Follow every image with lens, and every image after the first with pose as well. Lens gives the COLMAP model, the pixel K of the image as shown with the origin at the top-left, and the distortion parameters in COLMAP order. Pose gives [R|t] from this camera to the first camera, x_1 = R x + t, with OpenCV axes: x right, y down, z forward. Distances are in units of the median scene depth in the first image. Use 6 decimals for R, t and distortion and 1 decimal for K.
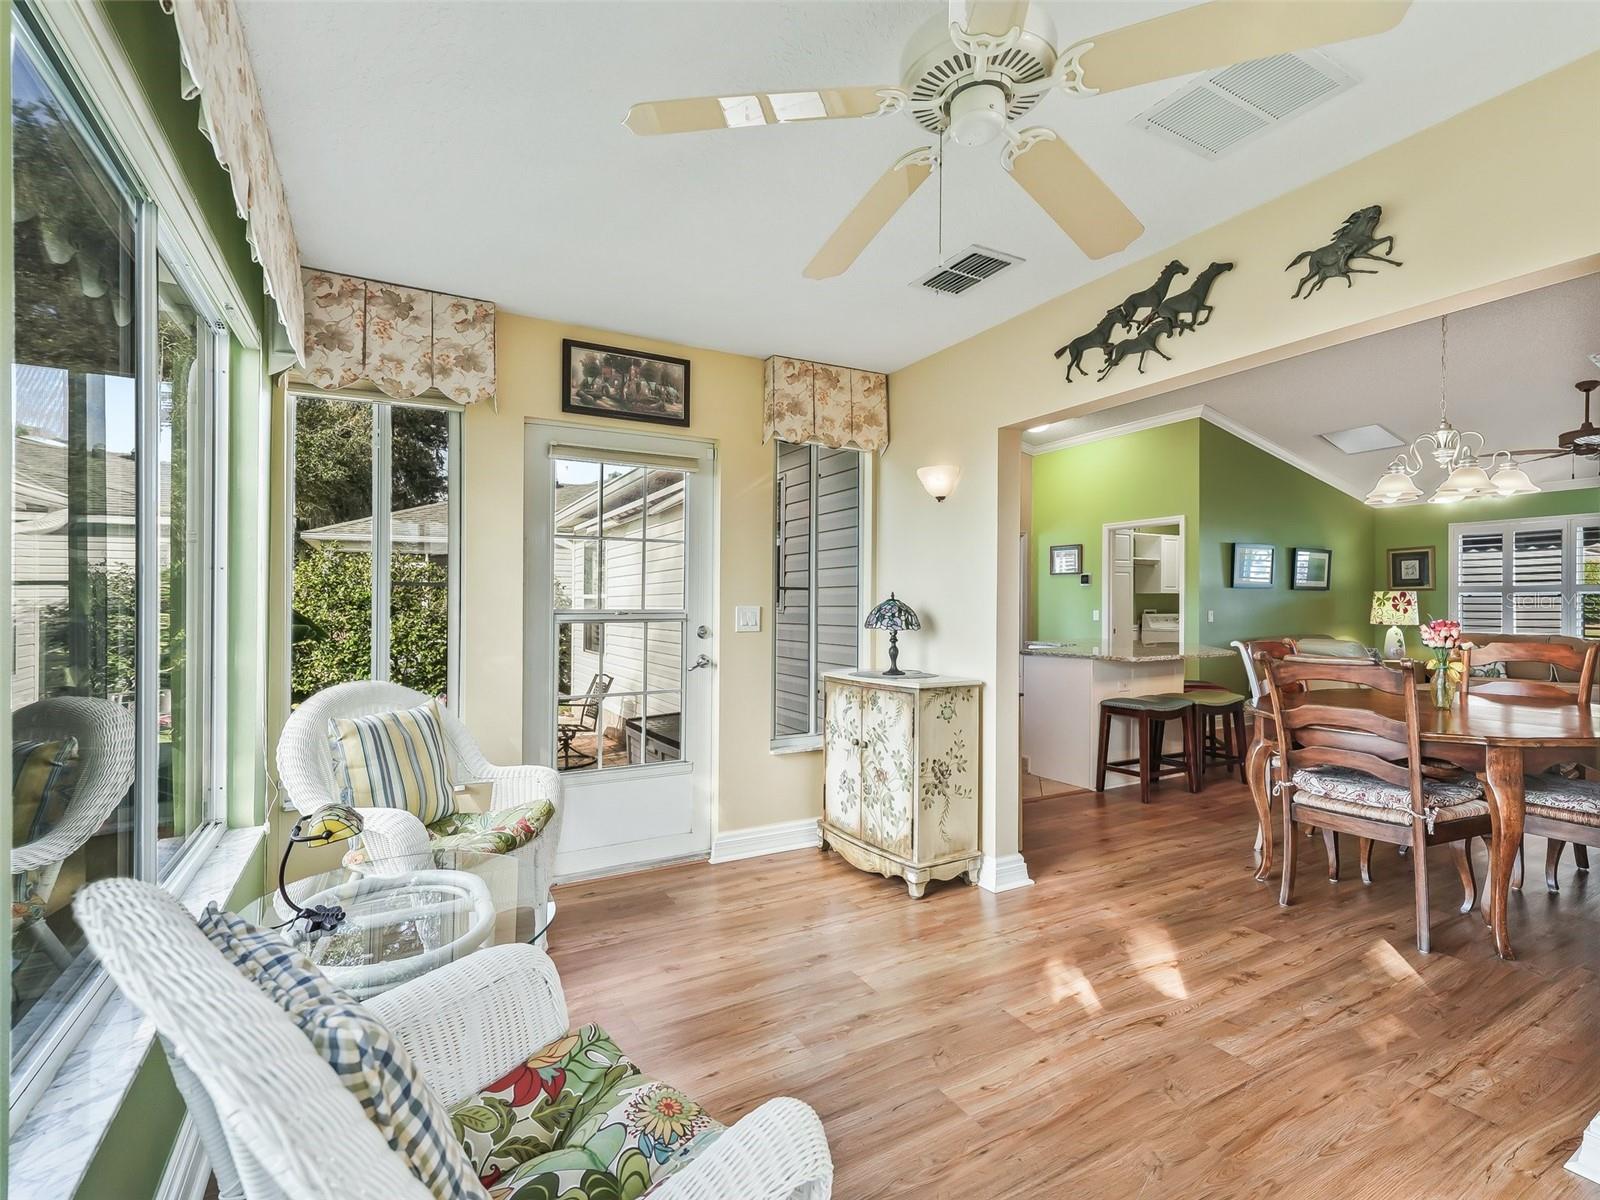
lens RADIAL K [[729.6, 0, 772.7], [0, 729.6, 610.9], [0, 0, 1]] dist [0.001668, 0.000104]
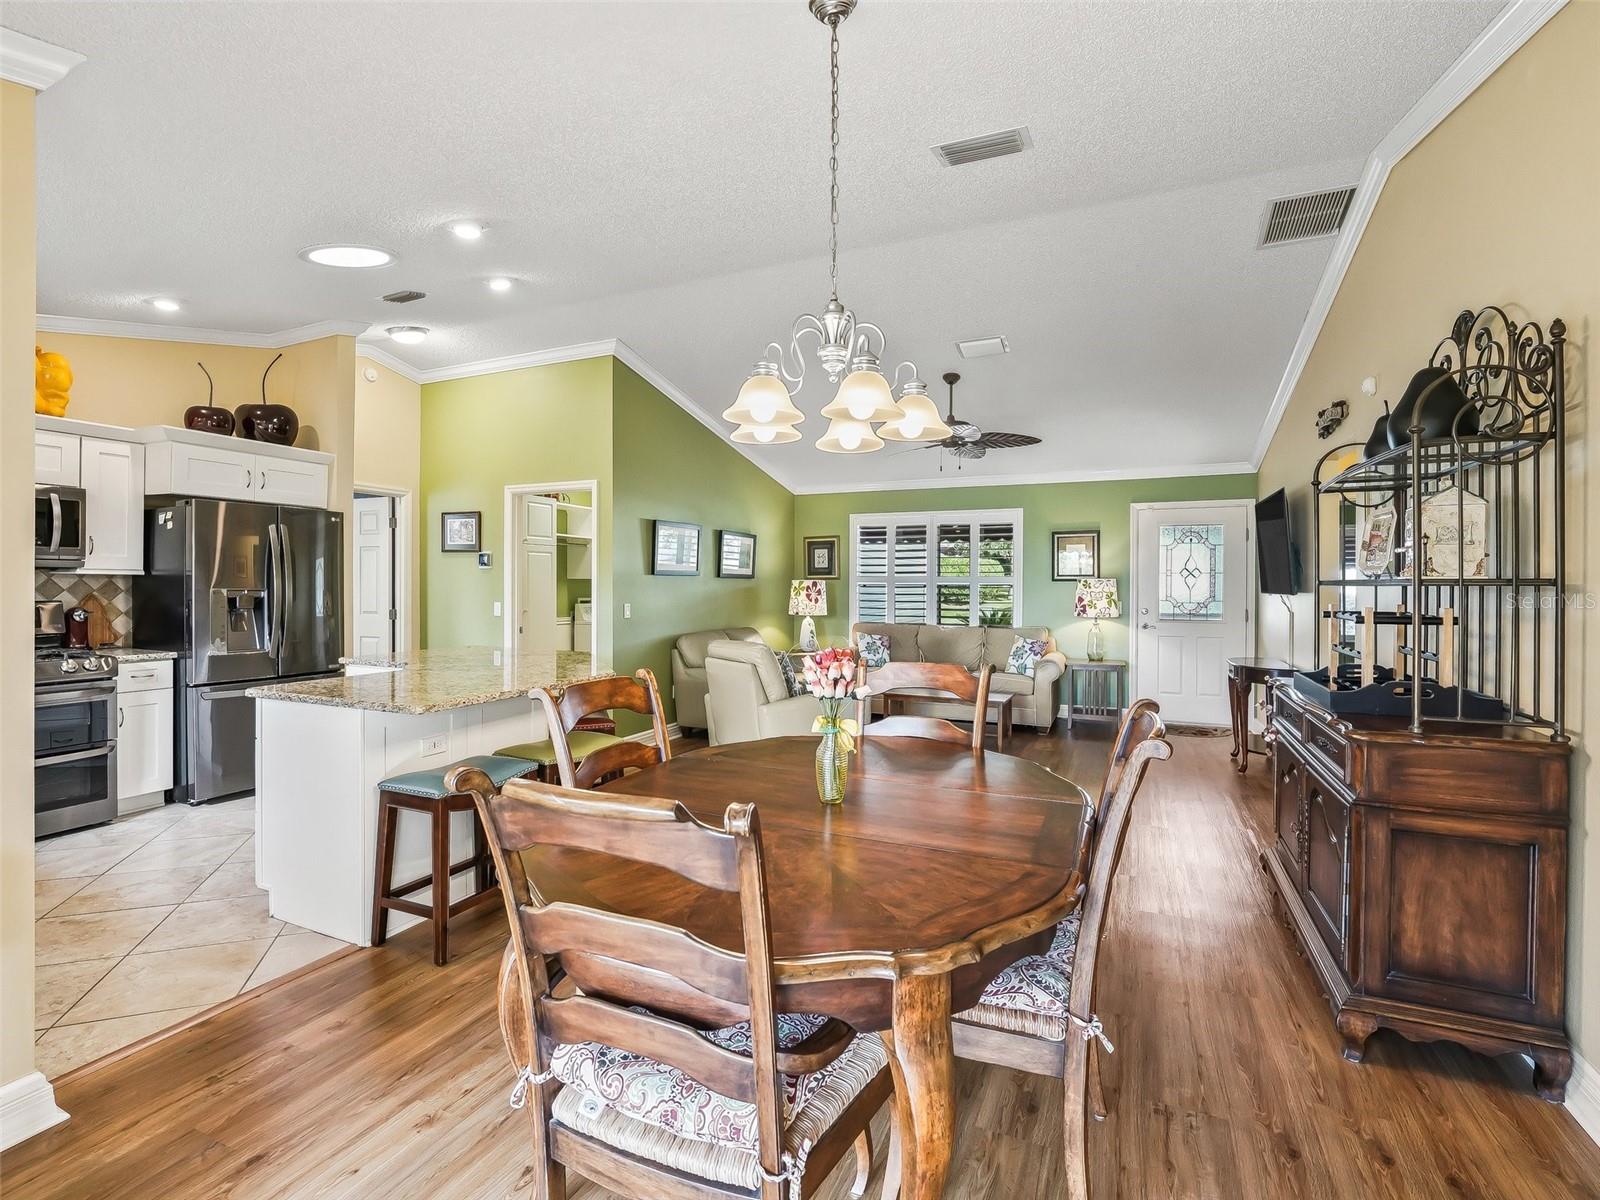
lens RADIAL K [[729.6, 0, 782.7], [0, 729.6, 595.0], [0, 0, 1]] dist [0.001668, 0.000104]
pose [[0.795585, -0.002396, 0.605837, 0.244645], [-0.002786, 0.999967, 0.007613, -0.015100], [-0.605835, -0.007745, 0.795553, 0.257642]]
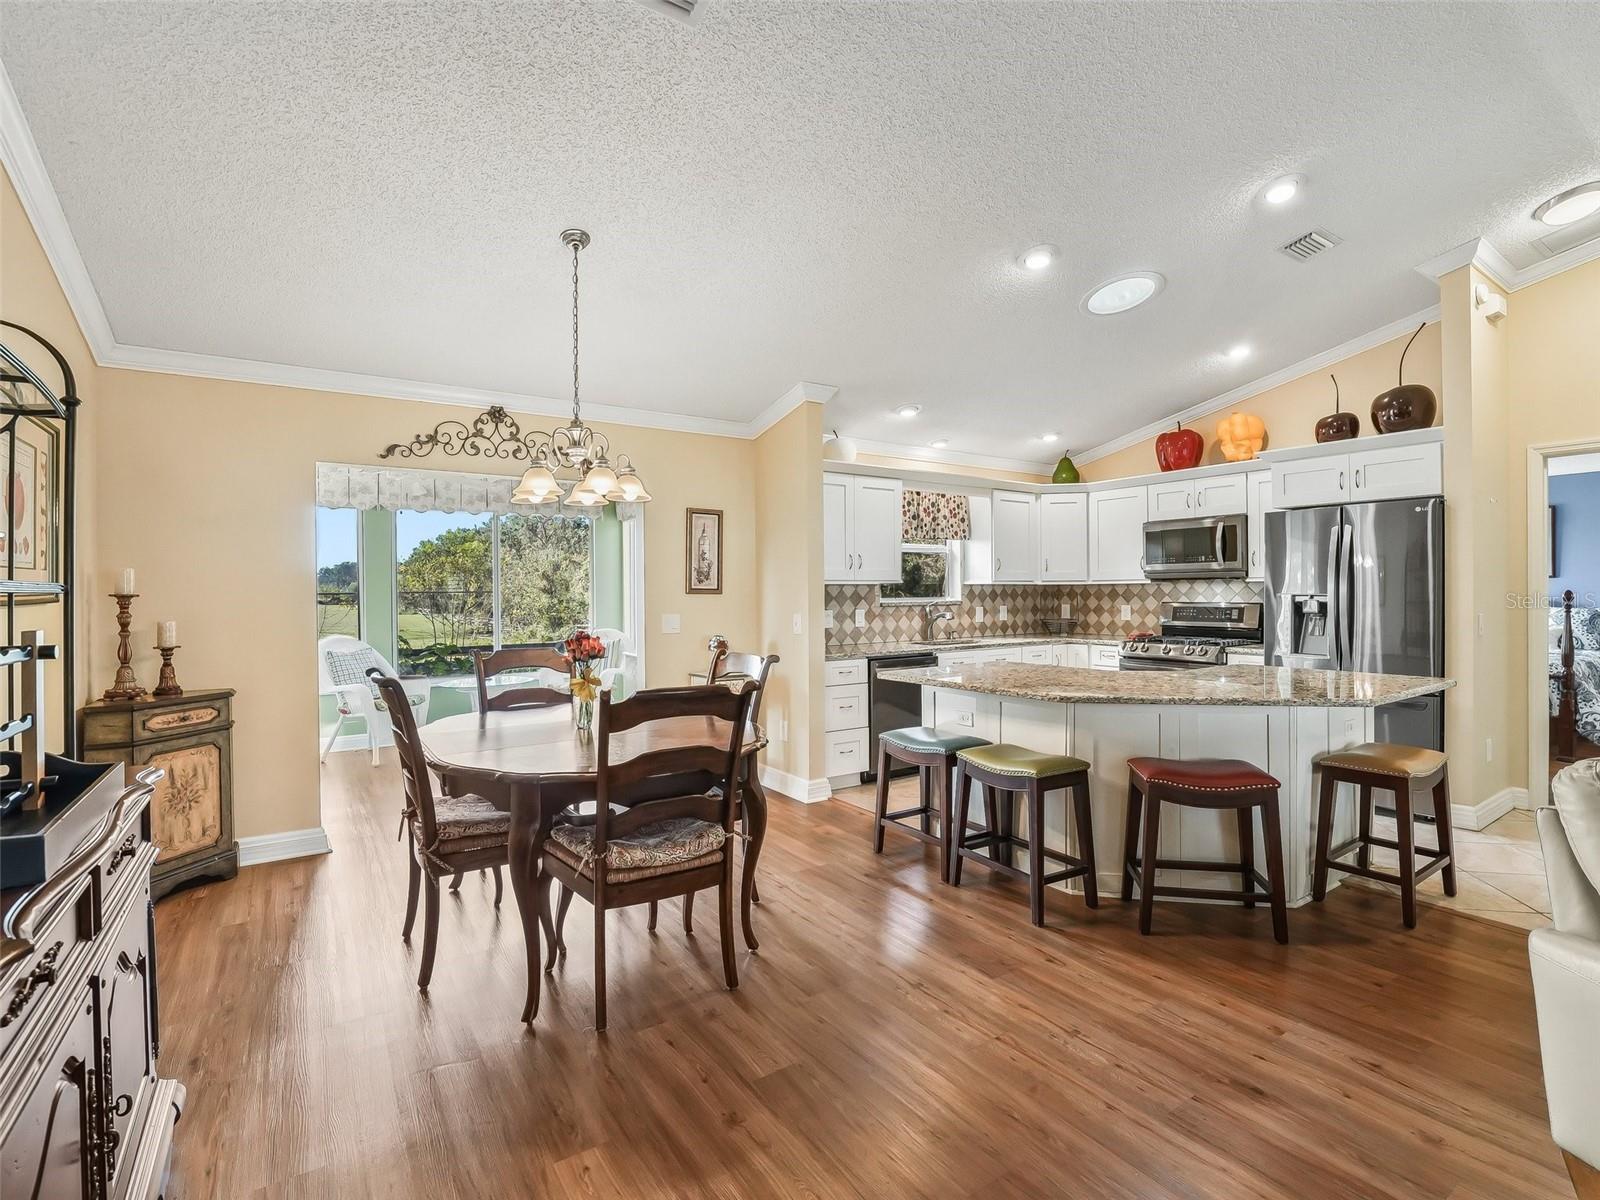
lens RADIAL K [[761.3, 0, 796.0], [0, 761.3, 596.7], [0, 0, 1]] dist [-0.019564, 0.000272]
pose [[0.097883, 0.008407, -0.995162, 0.787160], [0.000557, 0.999964, 0.008503, -0.017067], [0.995198, -0.001386, 0.097874, 0.497800]]
